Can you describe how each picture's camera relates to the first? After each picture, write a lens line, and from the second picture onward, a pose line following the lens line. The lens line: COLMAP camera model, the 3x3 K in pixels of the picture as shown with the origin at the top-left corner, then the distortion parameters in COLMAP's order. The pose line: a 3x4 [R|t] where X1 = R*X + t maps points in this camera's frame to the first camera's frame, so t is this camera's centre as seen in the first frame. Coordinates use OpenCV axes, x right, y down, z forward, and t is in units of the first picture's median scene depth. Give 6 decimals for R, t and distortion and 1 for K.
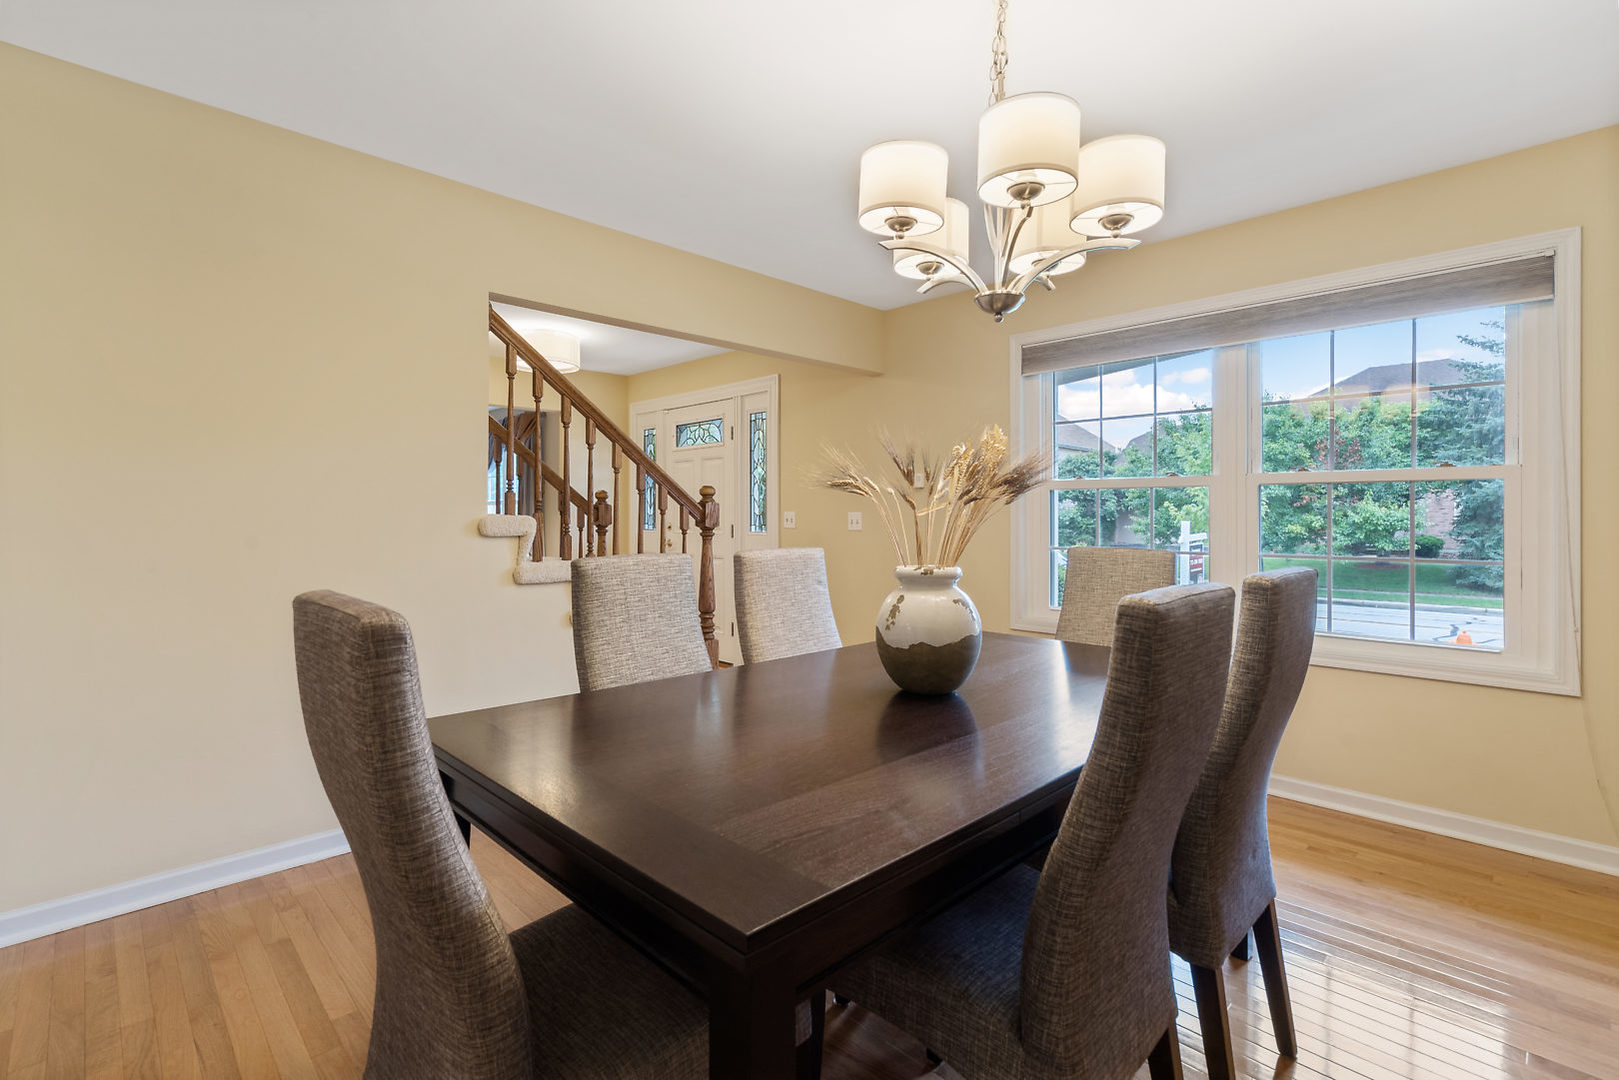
lens RADIAL K [[745.8, 0, 808.4], [0, 745.8, 532.6], [0, 0, 1]] dist [-0.012305, 0.000253]
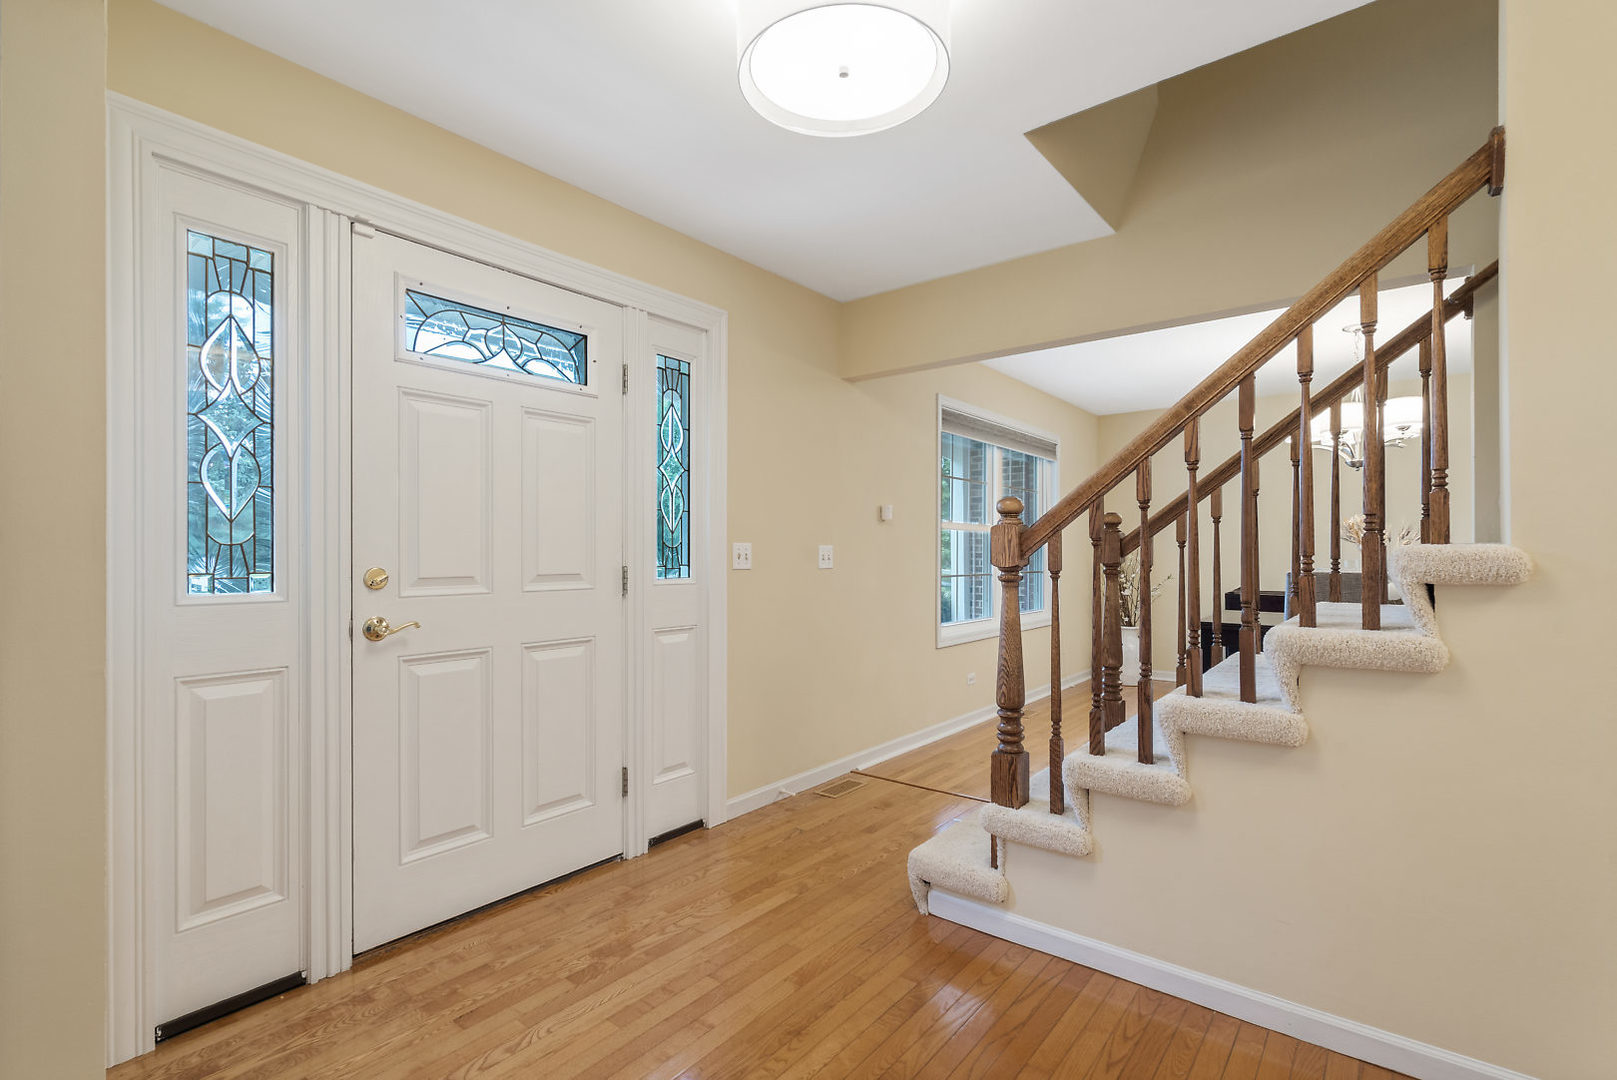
lens RADIAL K [[744.8, 0, 810.3], [0, 744.8, 542.7], [0, 0, 1]] dist [-0.012305, 0.000253]
pose [[-0.119864, 0.002003, 0.992788, -0.647675], [0.011255, 0.999936, -0.000659, -0.027104], [-0.992726, 0.011095, -0.119879, 1.022160]]
